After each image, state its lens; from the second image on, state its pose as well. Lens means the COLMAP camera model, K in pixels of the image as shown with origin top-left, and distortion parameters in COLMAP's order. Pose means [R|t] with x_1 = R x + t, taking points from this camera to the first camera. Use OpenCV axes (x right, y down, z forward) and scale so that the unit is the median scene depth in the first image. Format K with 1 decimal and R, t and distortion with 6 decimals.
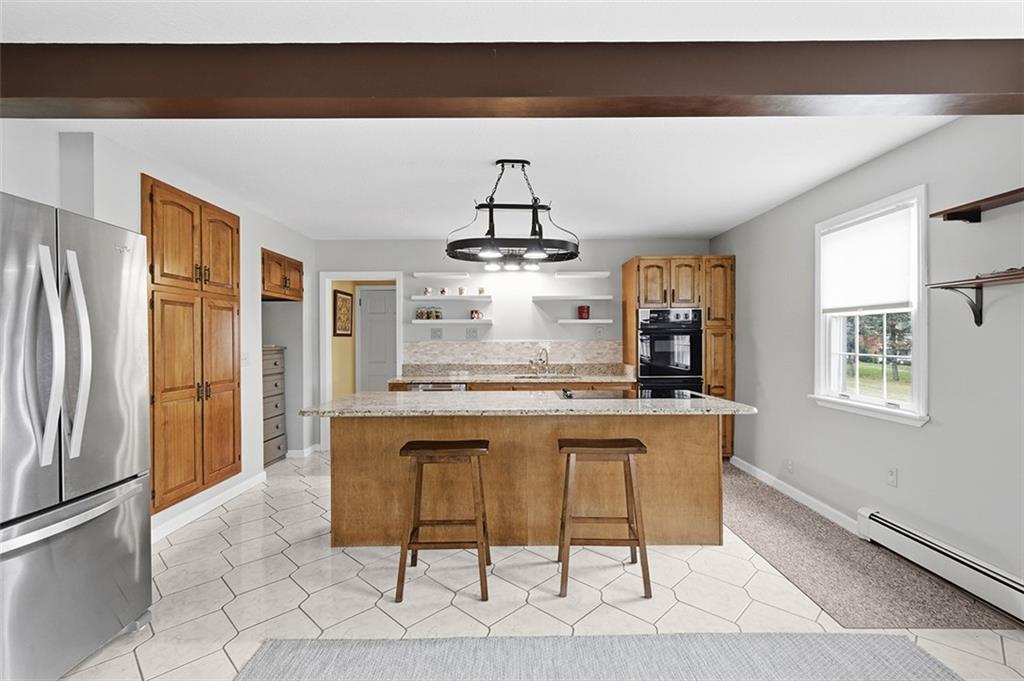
lens RADIAL K [[469.8, 0, 512.4], [0, 469.8, 336.4], [0, 0, 1]] dist [0.001768, 0.000357]
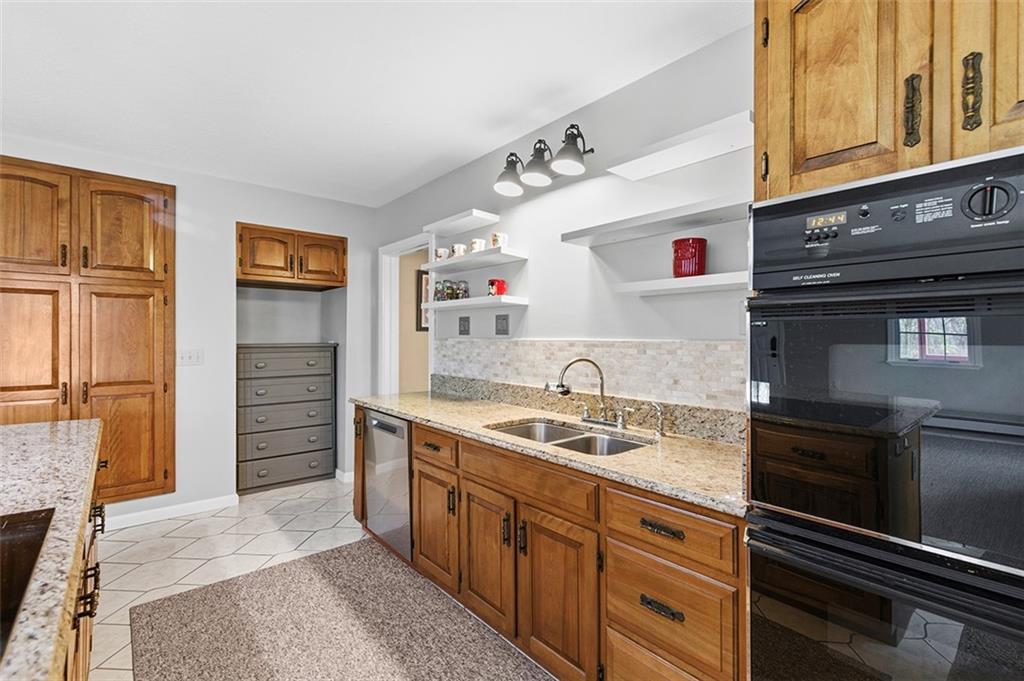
lens RADIAL K [[469.8, 0, 512.4], [0, 469.8, 336.4], [0, 0, 1]] dist [0.001768, 0.000357]
pose [[0.645451, 0.007160, -0.763768, 0.367074], [-0.002637, 0.999971, 0.007146, 0.004059], [0.763797, -0.002599, 0.645451, 0.759104]]
